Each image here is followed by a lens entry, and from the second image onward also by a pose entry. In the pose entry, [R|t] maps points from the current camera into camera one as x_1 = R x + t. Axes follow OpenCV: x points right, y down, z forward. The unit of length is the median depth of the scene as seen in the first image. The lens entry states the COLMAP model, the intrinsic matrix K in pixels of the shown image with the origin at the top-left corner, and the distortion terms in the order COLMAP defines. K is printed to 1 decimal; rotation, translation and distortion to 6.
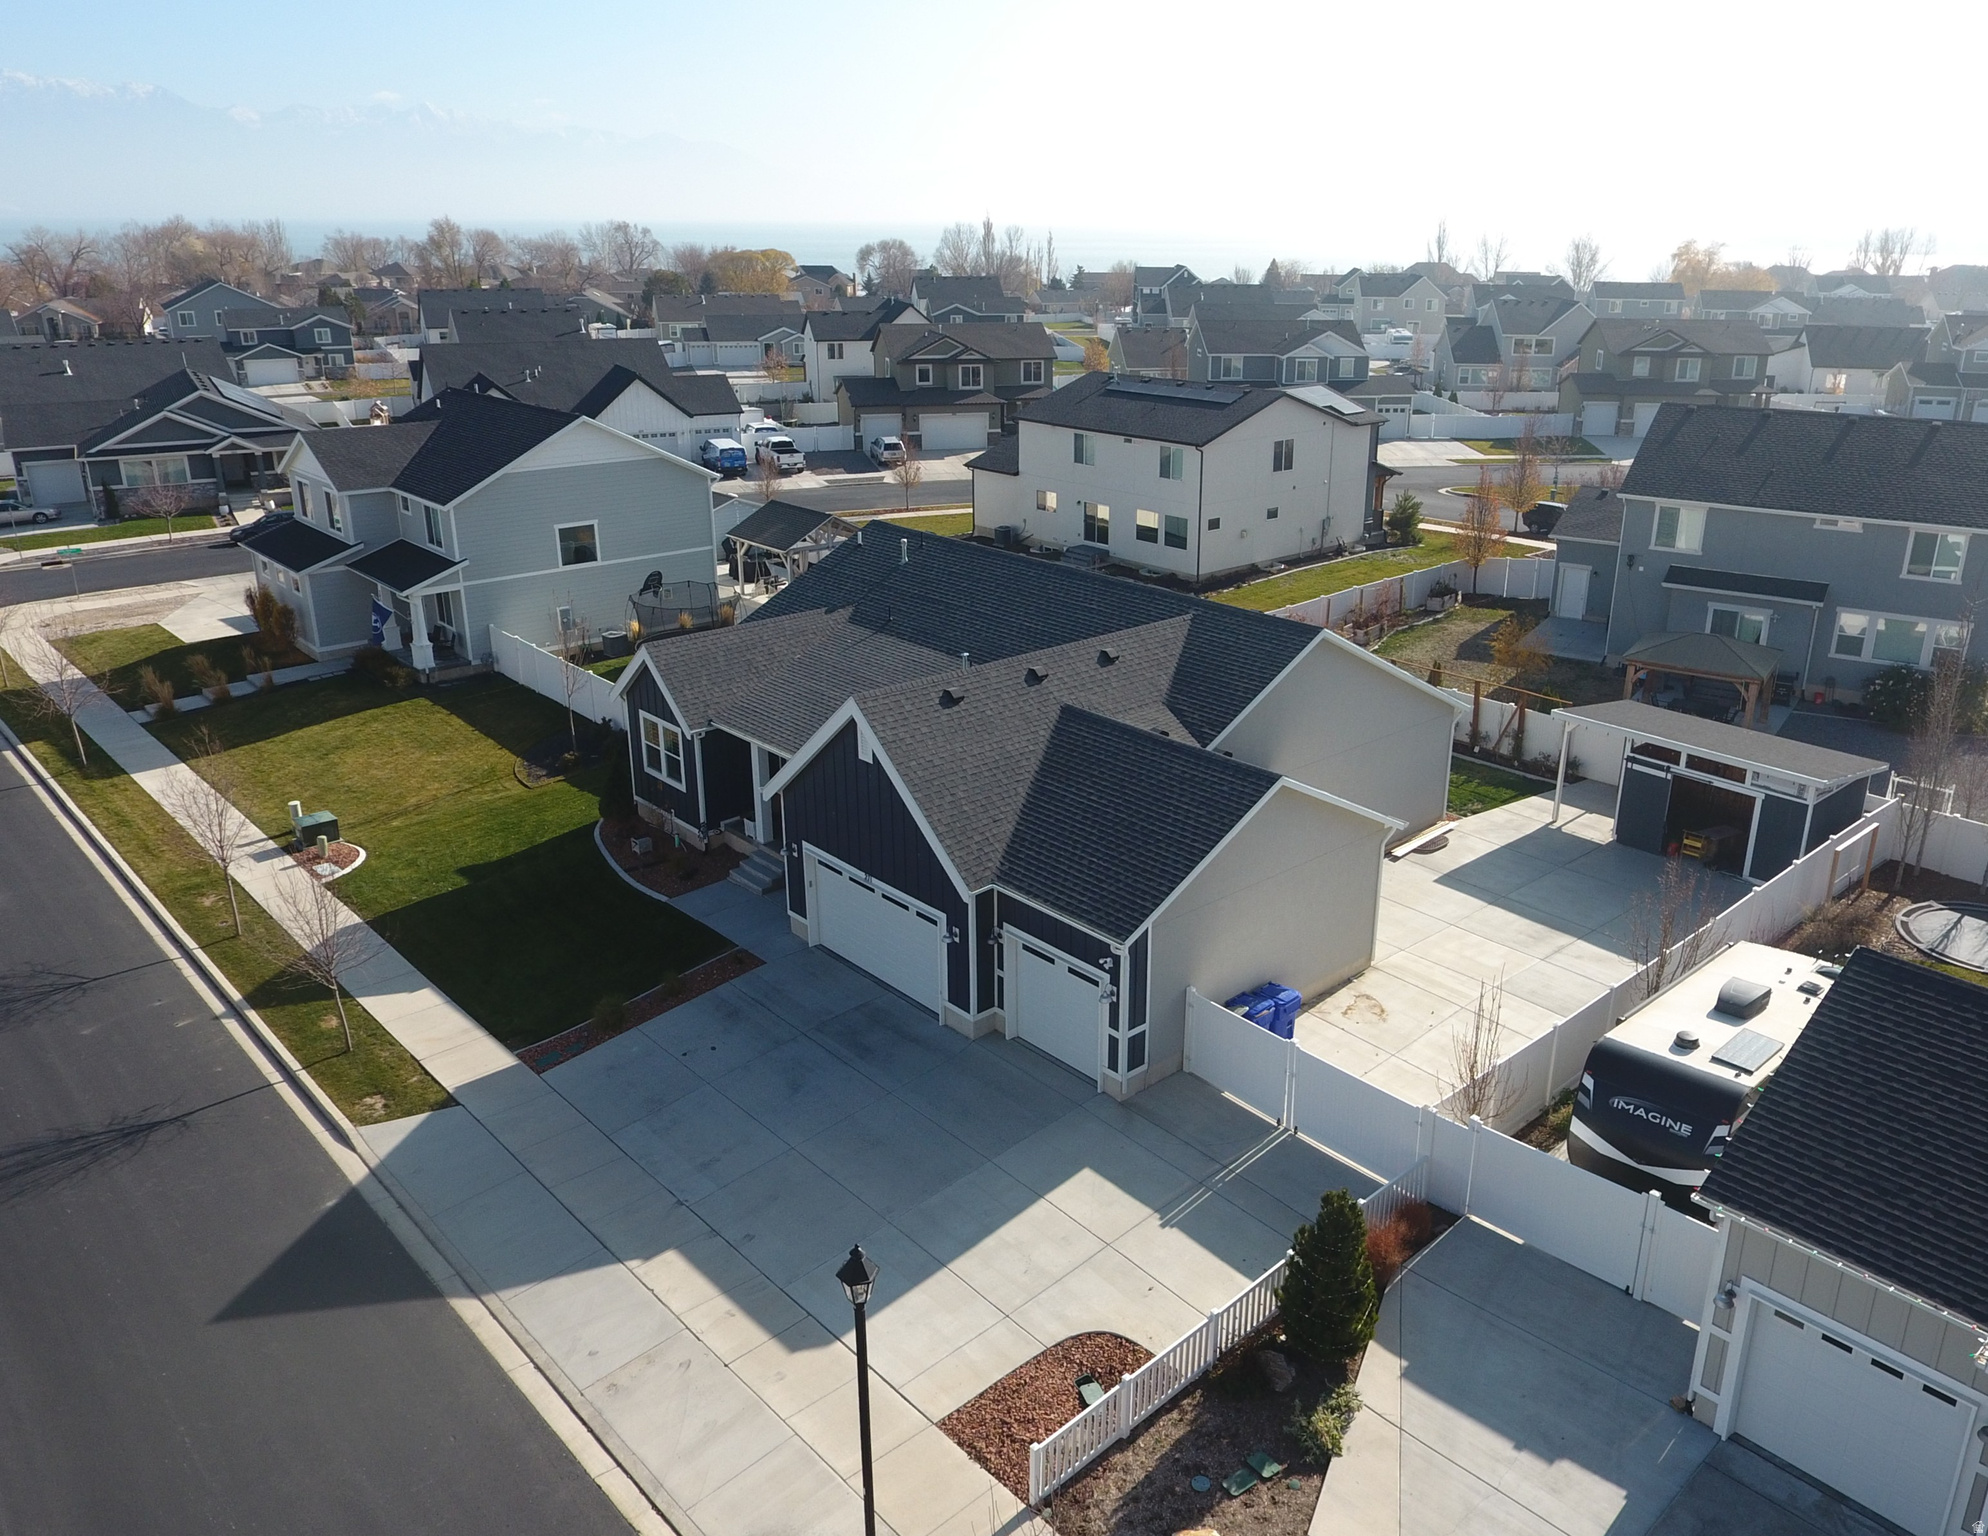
lens RADIAL K [[1512.5, 0, 1070.1], [0, 1512.5, 737.7], [0, 0, 1]] dist [-0.002437, -0.002557]
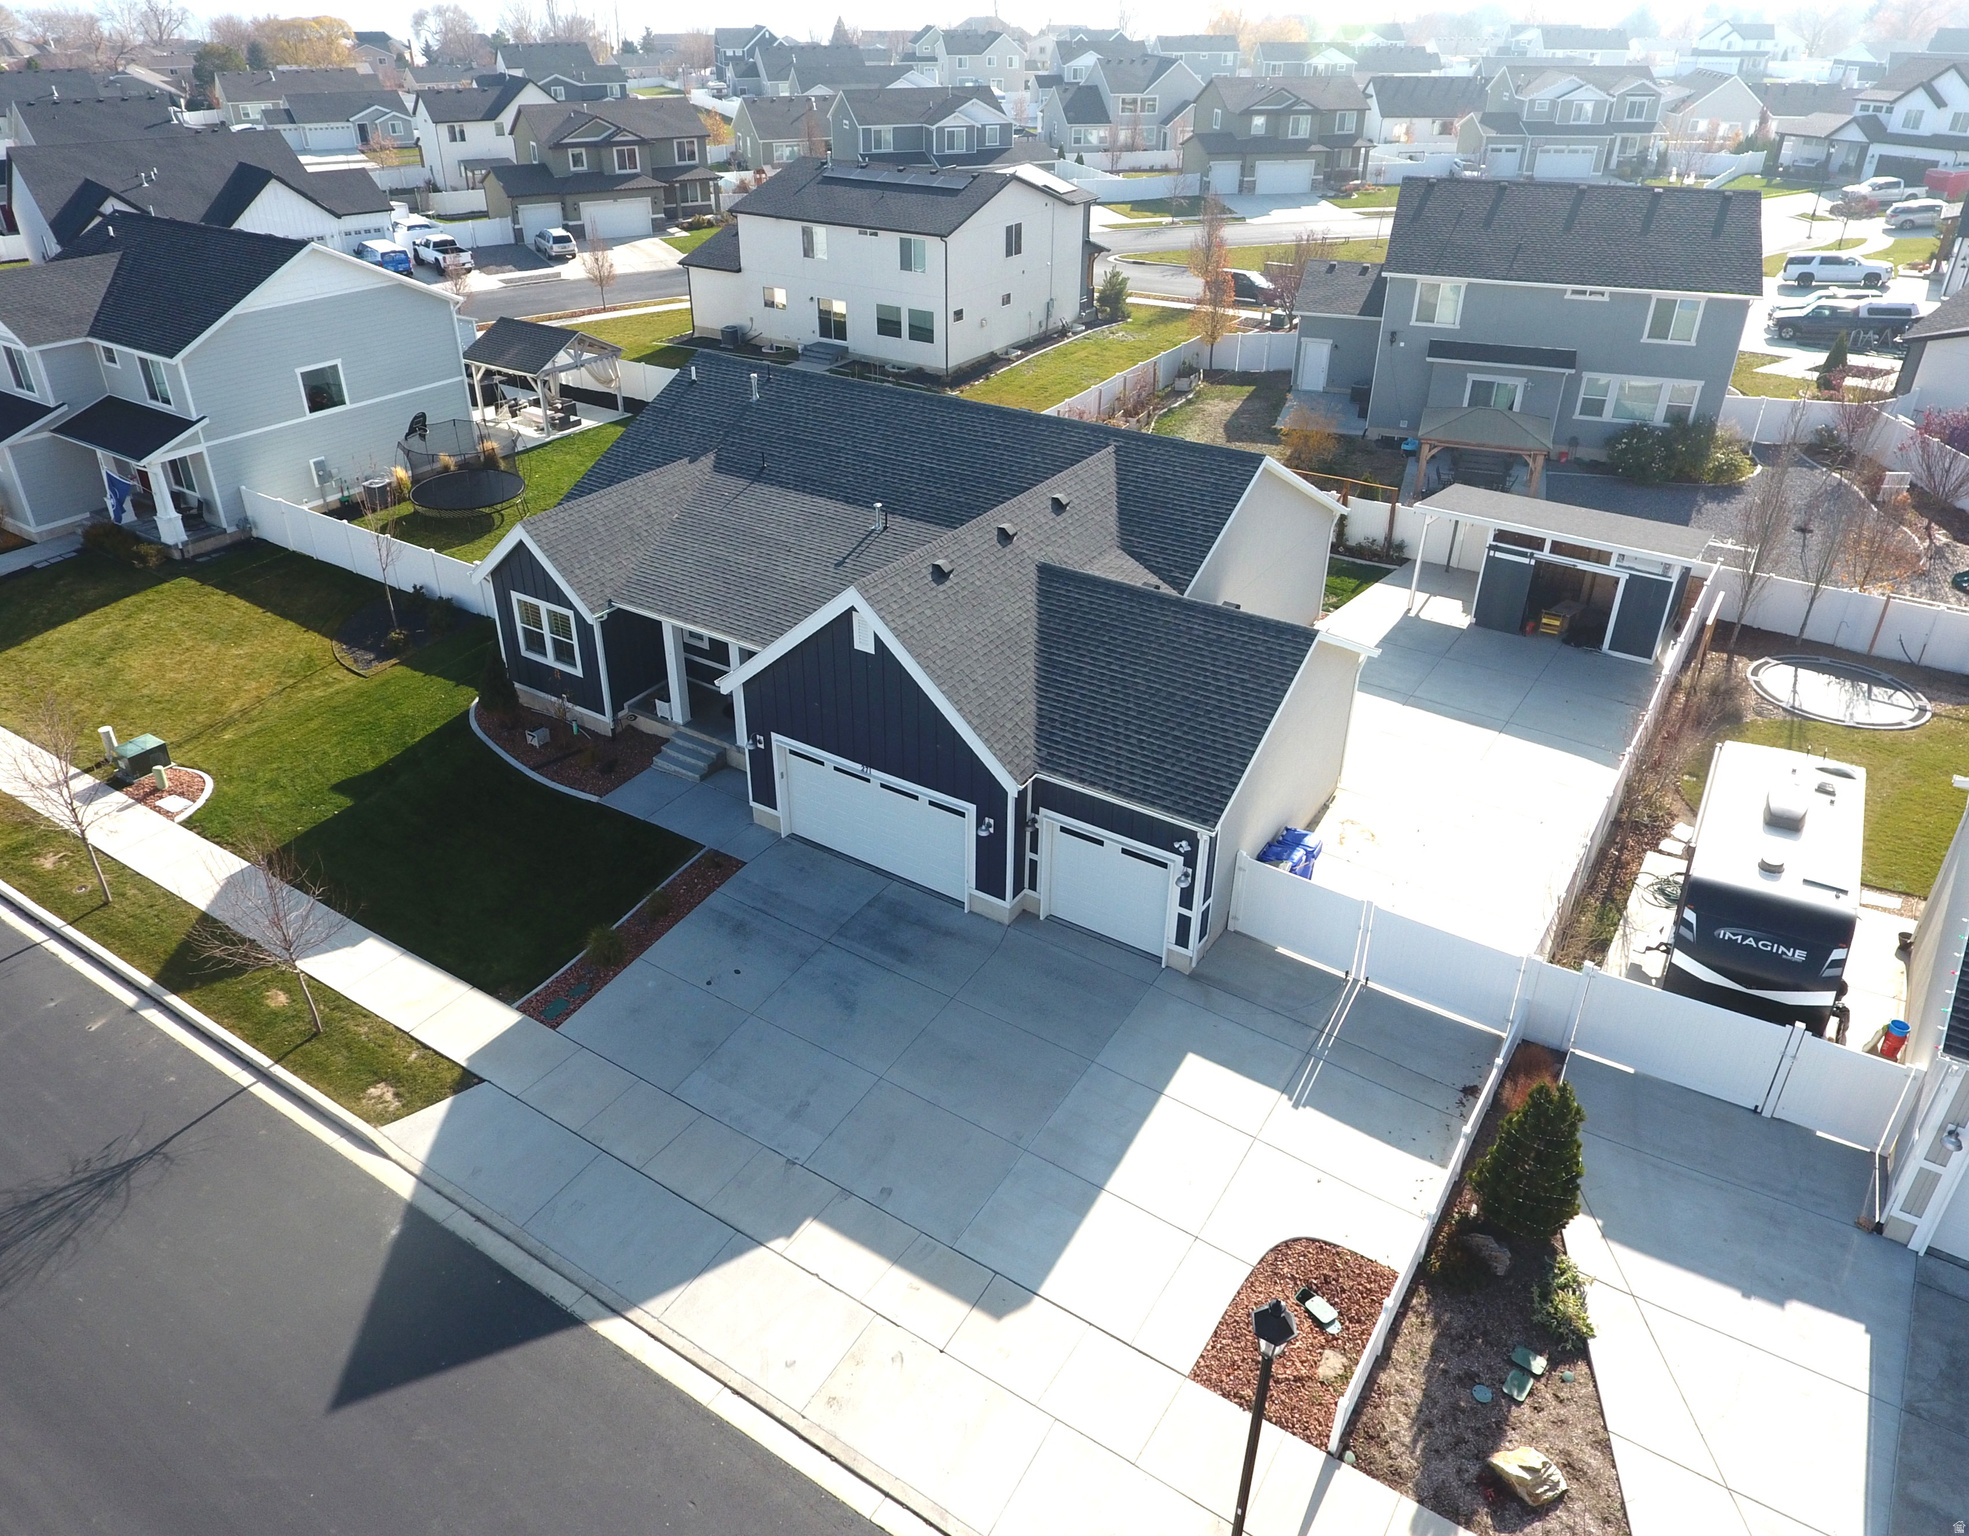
lens RADIAL K [[1360.5, 0, 950.1], [0, 1360.5, 716.9], [0, 0, 1]] dist [-0.006416, 0.002169]
pose [[0.975147, -0.115532, 0.189051, -0.204077], [0.081488, 0.980492, 0.178872, -0.074529], [-0.206028, -0.159021, 0.965539, 0.148137]]
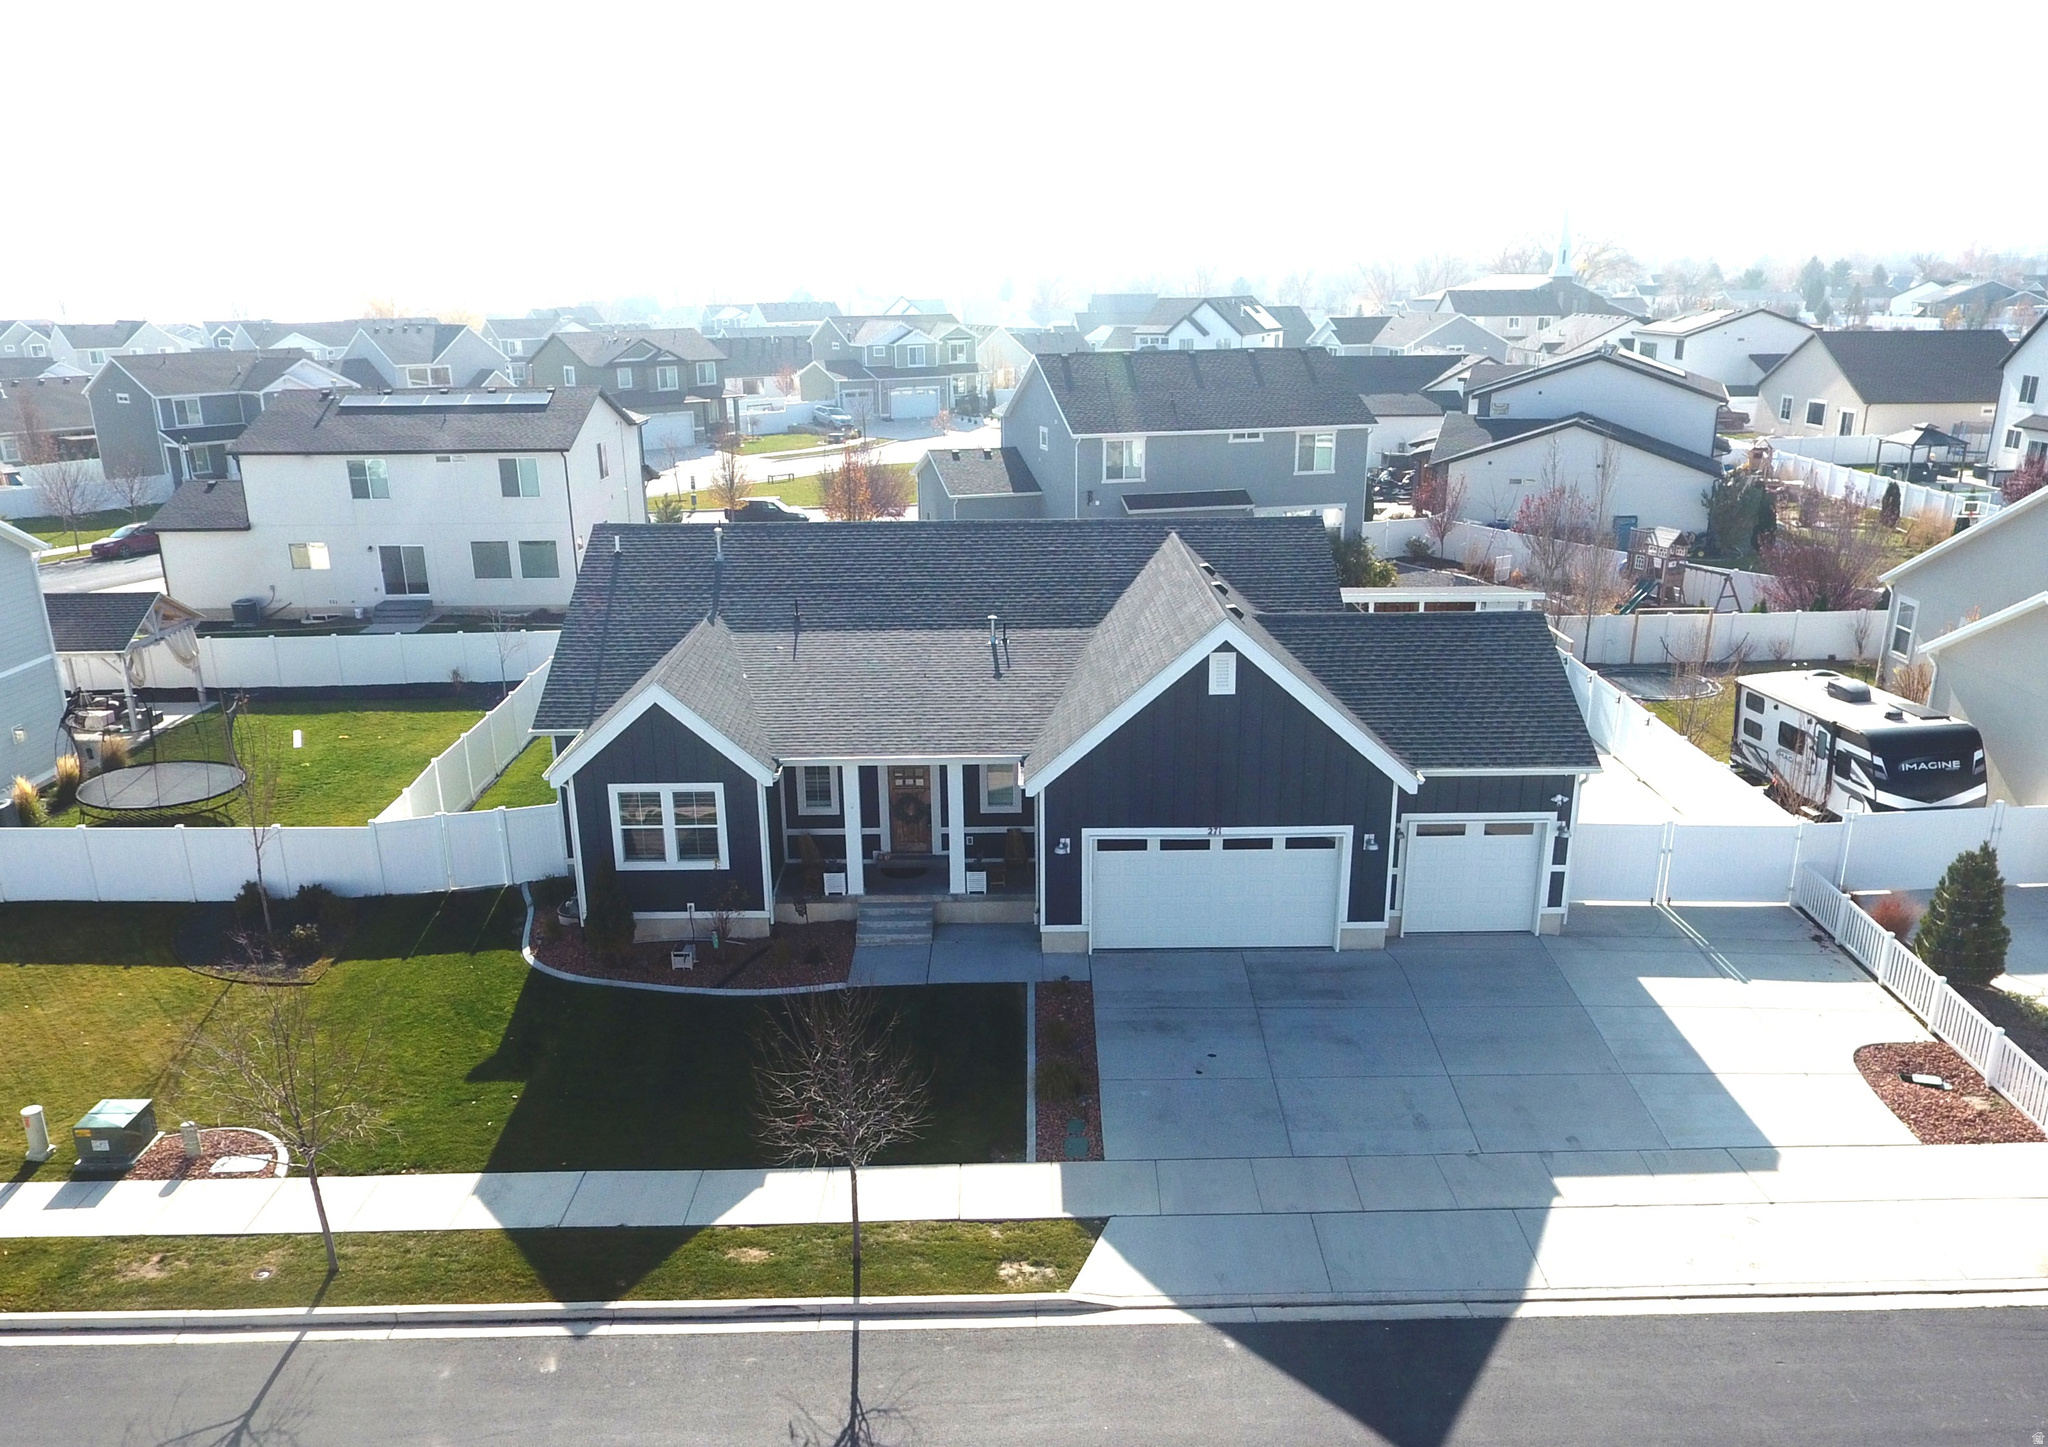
lens RADIAL K [[1613.2, 0, 1015.1], [0, 1613.2, 838.2], [0, 0, 1]] dist [-0.002777, -0.000757]
pose [[0.680041, -0.256514, 0.686837, -0.739381], [0.253043, 0.961352, 0.108499, -0.030718], [-0.688124, 0.100015, 0.718667, 0.340396]]
